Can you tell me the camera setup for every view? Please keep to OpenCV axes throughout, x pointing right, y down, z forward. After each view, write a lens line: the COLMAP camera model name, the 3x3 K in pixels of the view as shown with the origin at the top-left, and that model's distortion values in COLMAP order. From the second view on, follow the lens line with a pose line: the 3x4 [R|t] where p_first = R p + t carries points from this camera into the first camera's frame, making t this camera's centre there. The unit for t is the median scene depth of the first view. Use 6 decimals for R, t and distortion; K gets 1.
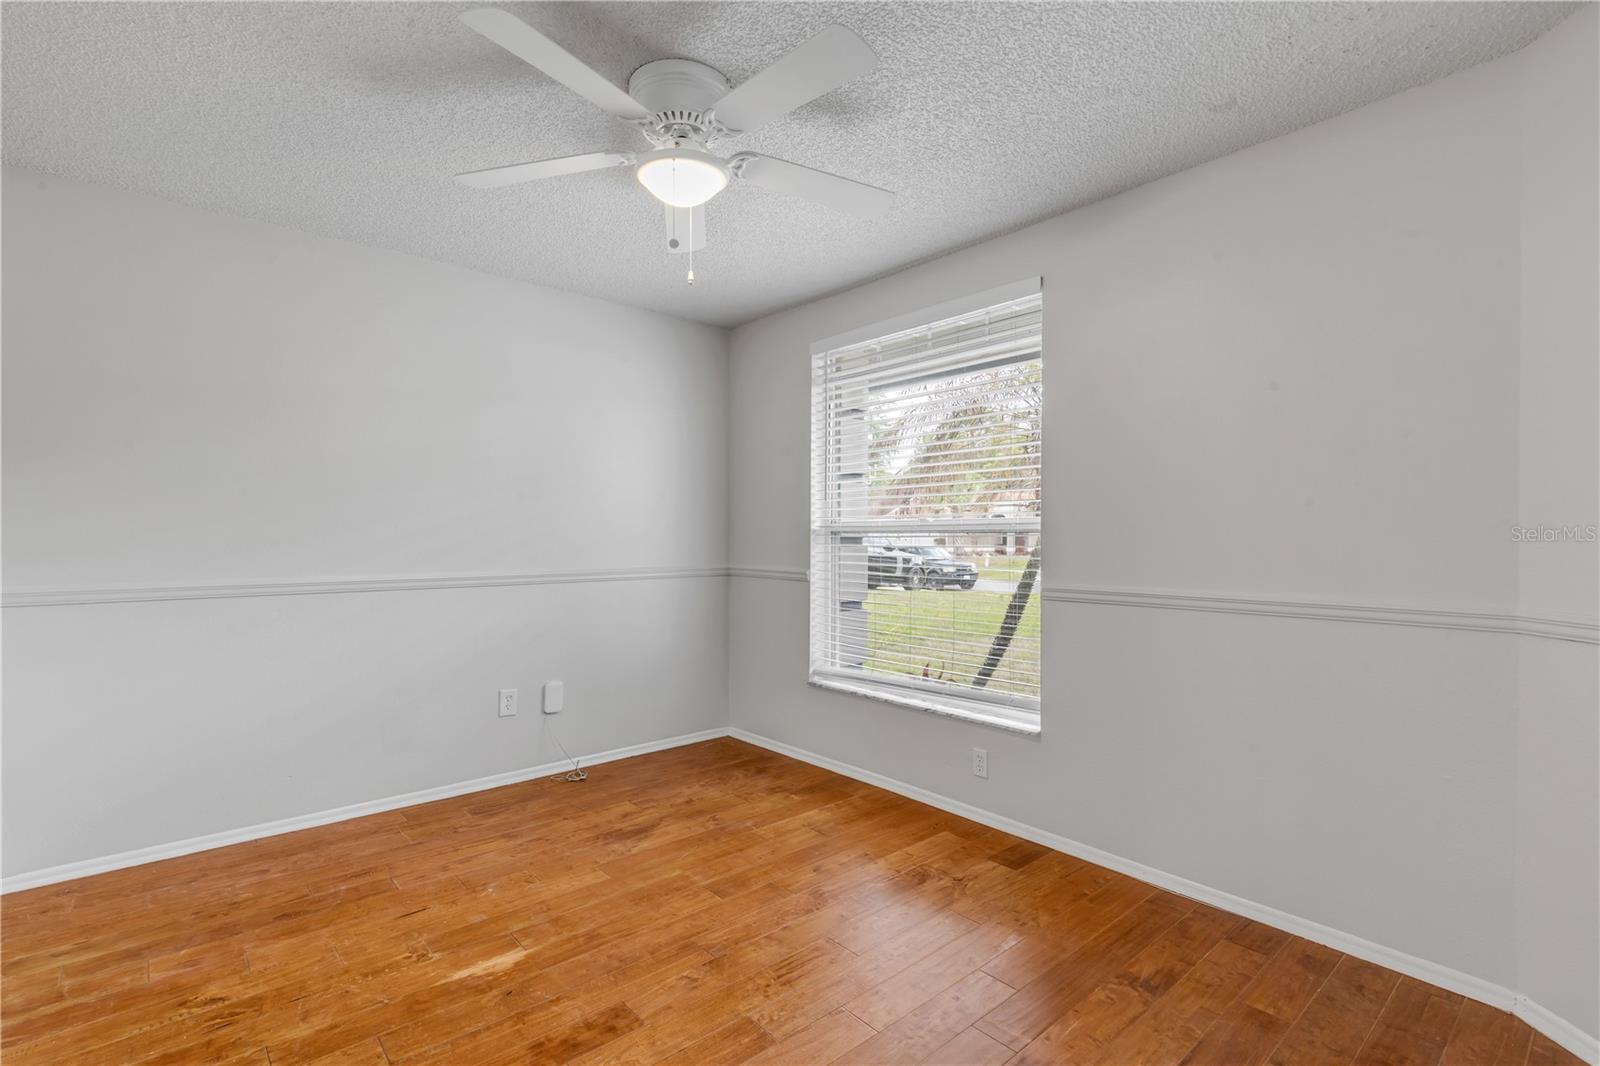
lens RADIAL K [[731.4, 0, 800.0], [0, 731.4, 534.3], [0, 0, 1]] dist [0.000288, 0.000079]
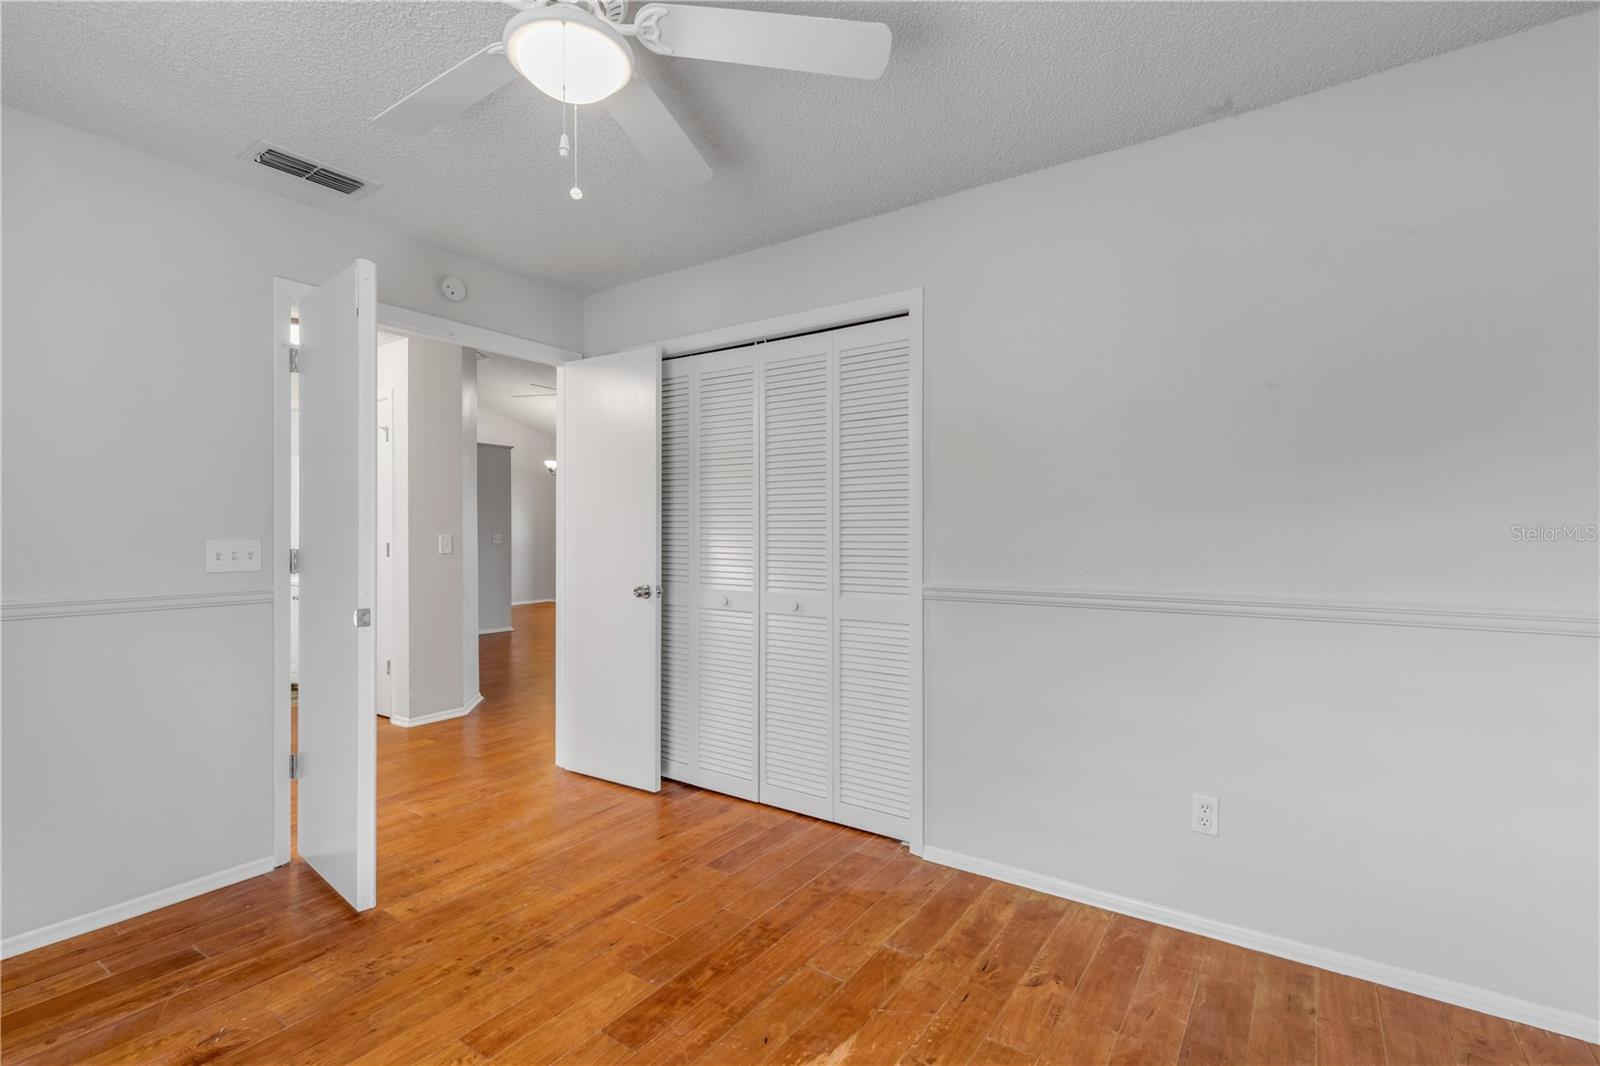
lens RADIAL K [[731.4, 0, 800.8], [0, 731.4, 533.9], [0, 0, 1]] dist [0.000288, 0.000079]
pose [[-0.969576, -0.000302, -0.244789, -0.227581], [0.000417, 0.999996, -0.002885, 0.002019], [0.244789, -0.002899, -0.969572, 1.982341]]
